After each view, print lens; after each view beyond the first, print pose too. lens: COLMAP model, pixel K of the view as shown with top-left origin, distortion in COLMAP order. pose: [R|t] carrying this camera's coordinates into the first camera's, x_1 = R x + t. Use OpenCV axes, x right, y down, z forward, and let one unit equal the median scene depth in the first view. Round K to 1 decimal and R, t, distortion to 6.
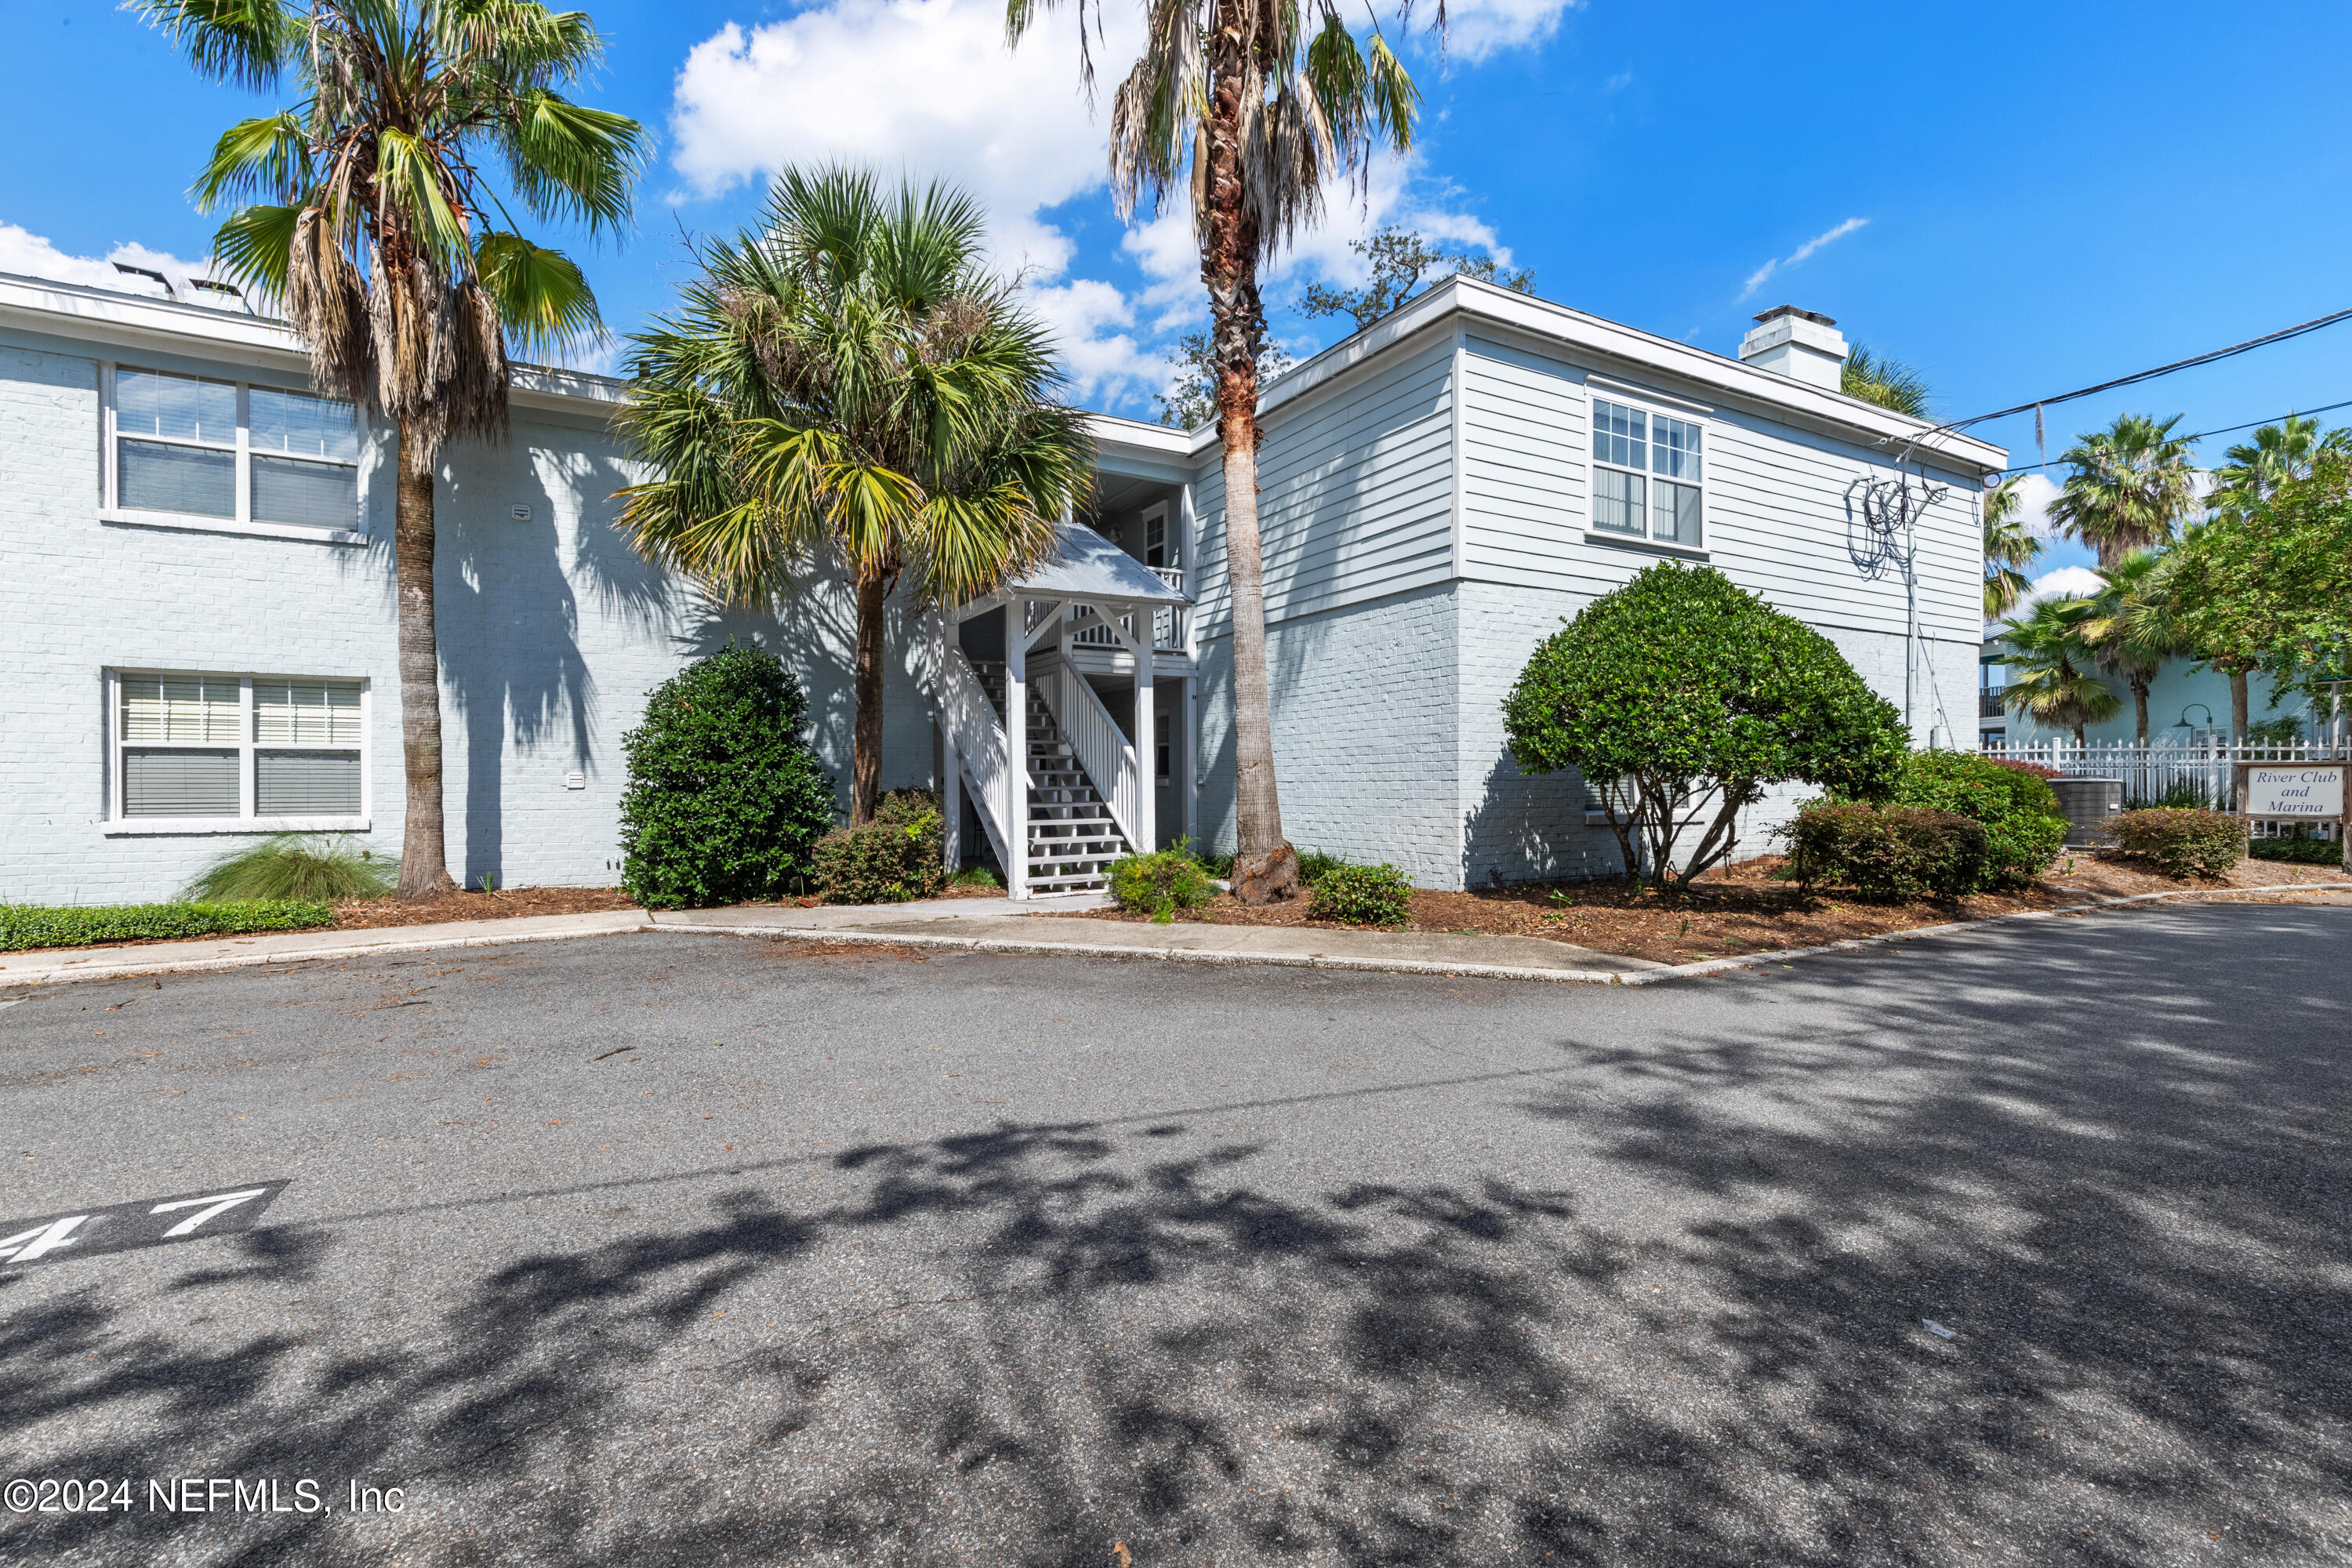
lens RADIAL K [[1057.0, 0, 1191.2], [0, 1057.0, 784.8], [0, 0, 1]] dist [0.007005, -0.002395]
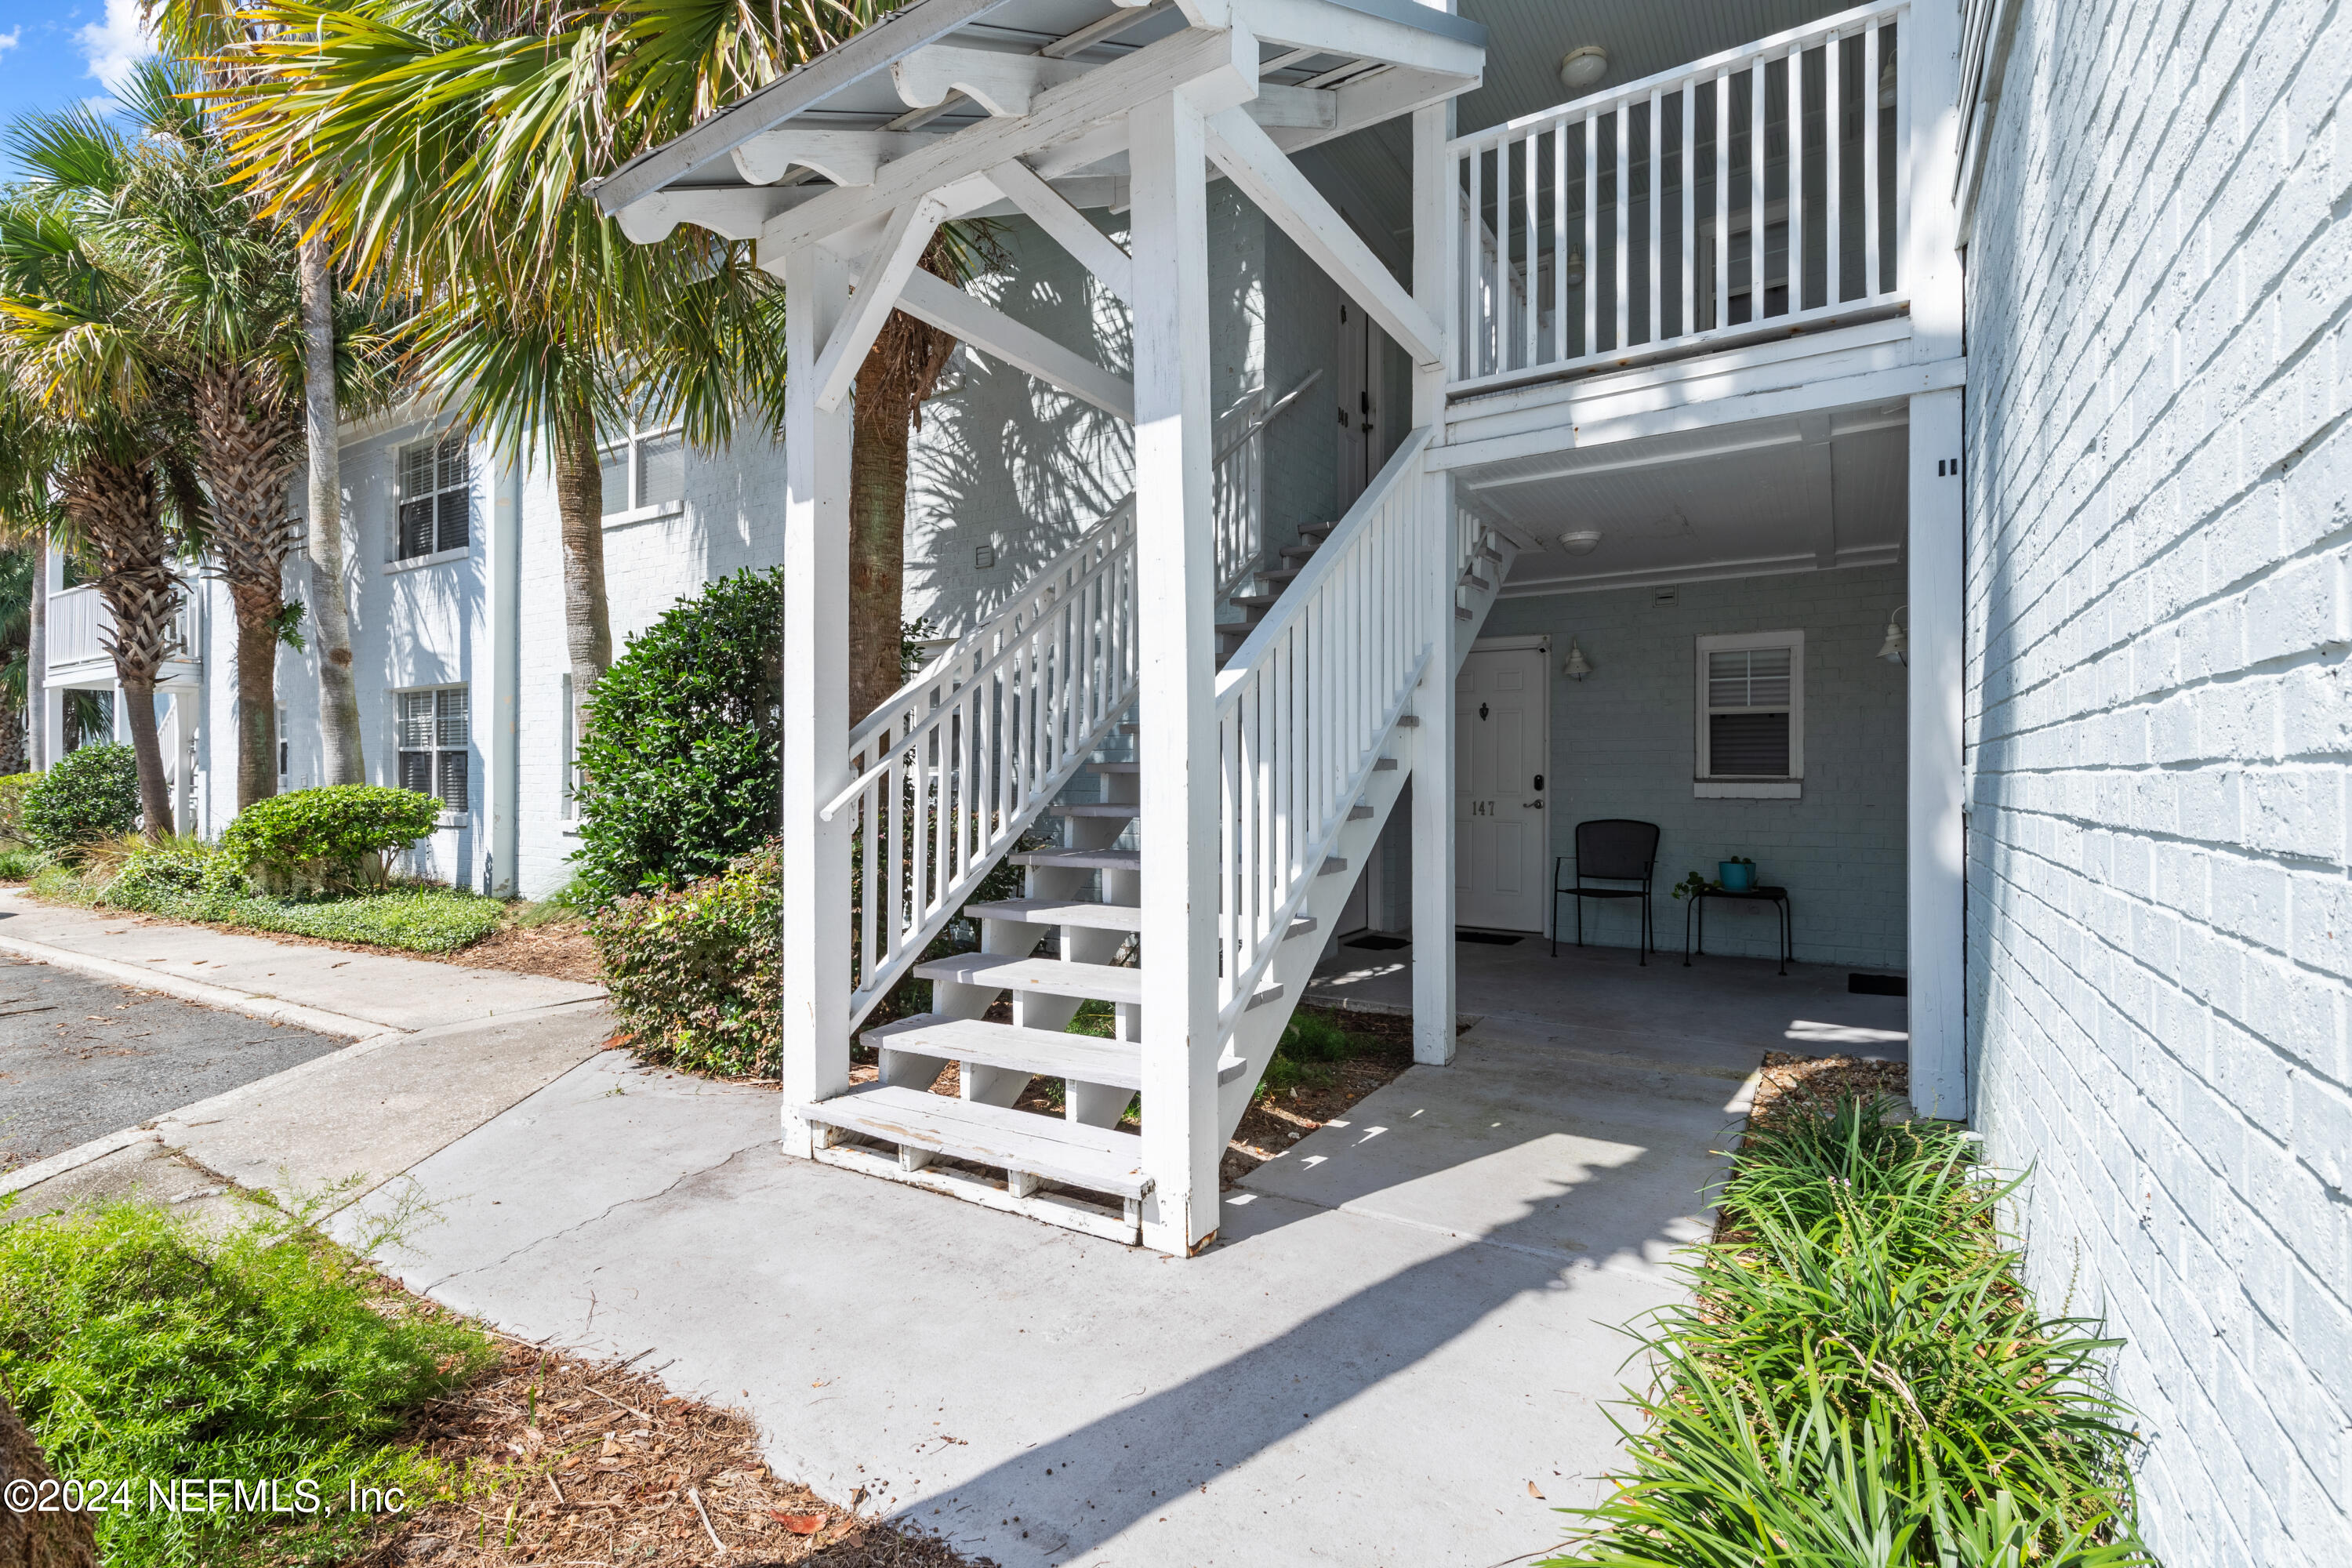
lens RADIAL K [[1057.0, 0, 1182.8], [0, 1057.0, 780.0], [0, 0, 1]] dist [0.007005, -0.002395]
pose [[0.477484, 0.004714, -0.878628, 0.198148], [-0.001555, 0.999989, 0.004520, -0.011378], [0.878639, -0.000792, 0.477486, 1.007568]]
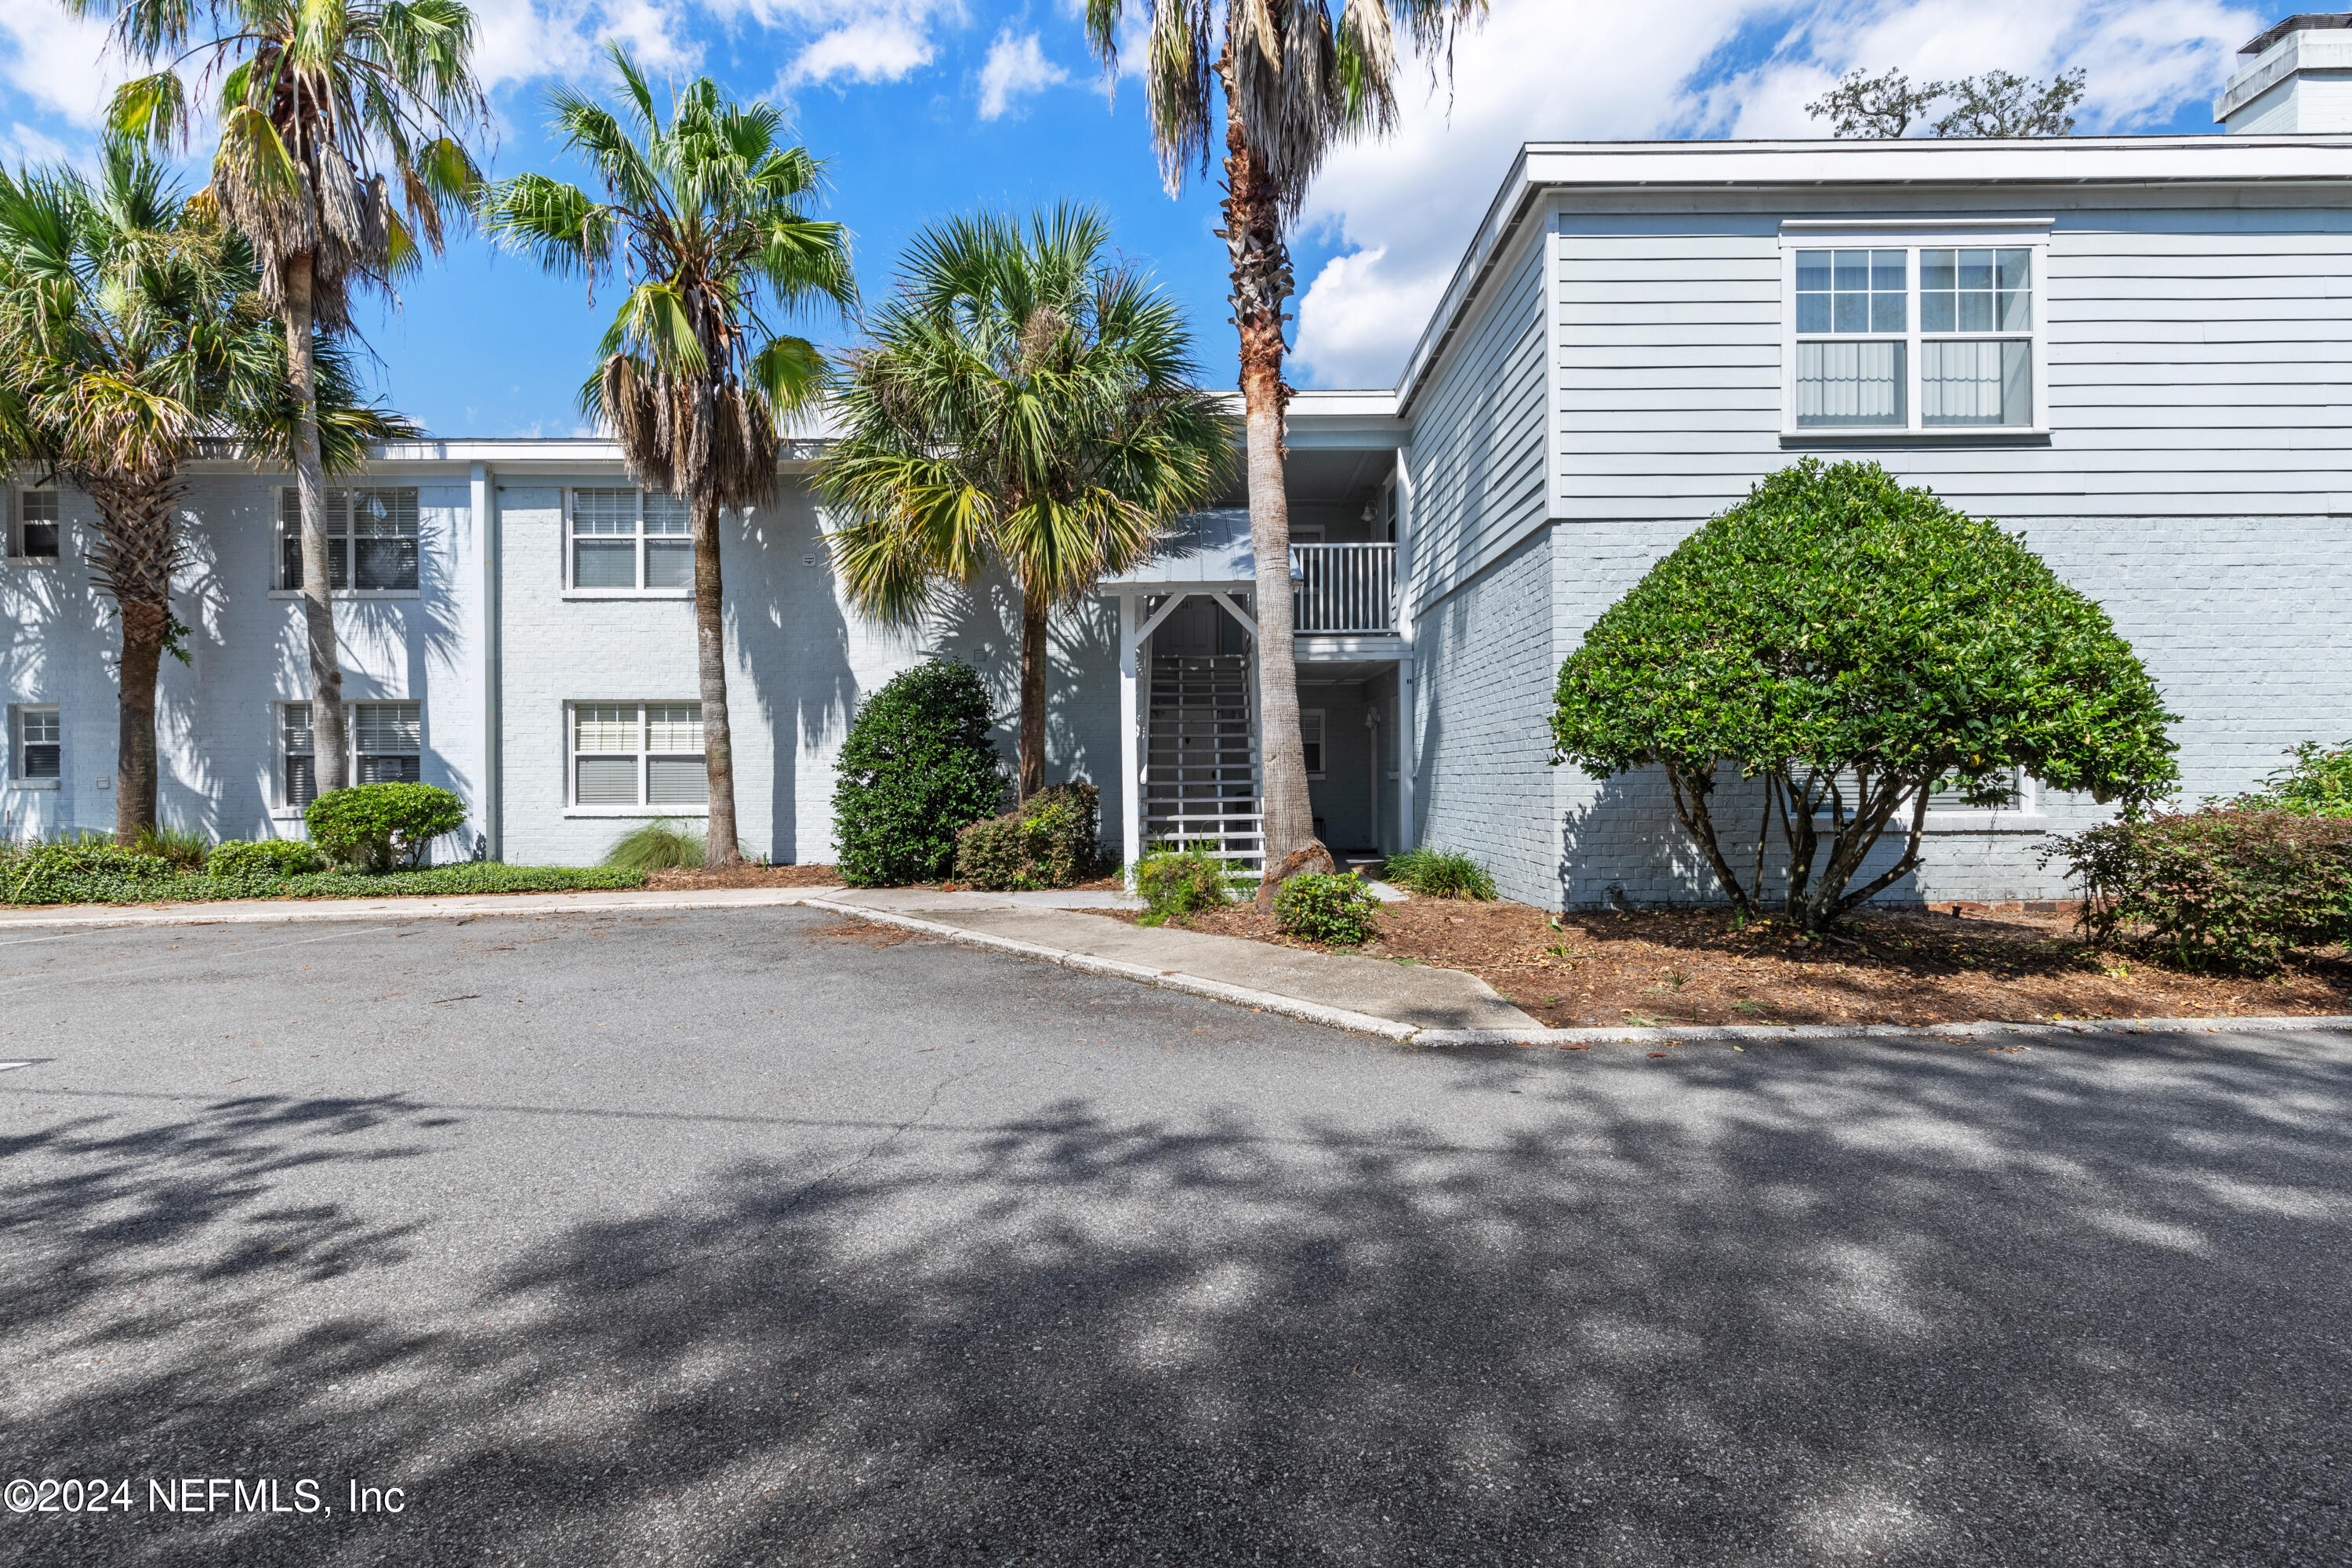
lens RADIAL K [[1057.0, 0, 1183.1], [0, 1057.0, 775.9], [0, 0, 1]] dist [0.007005, -0.002395]
pose [[0.870298, -0.005514, -0.492495, 0.396601], [0.005887, 0.999982, -0.000794, -0.002518], [0.492490, -0.002209, 0.870315, 0.160537]]
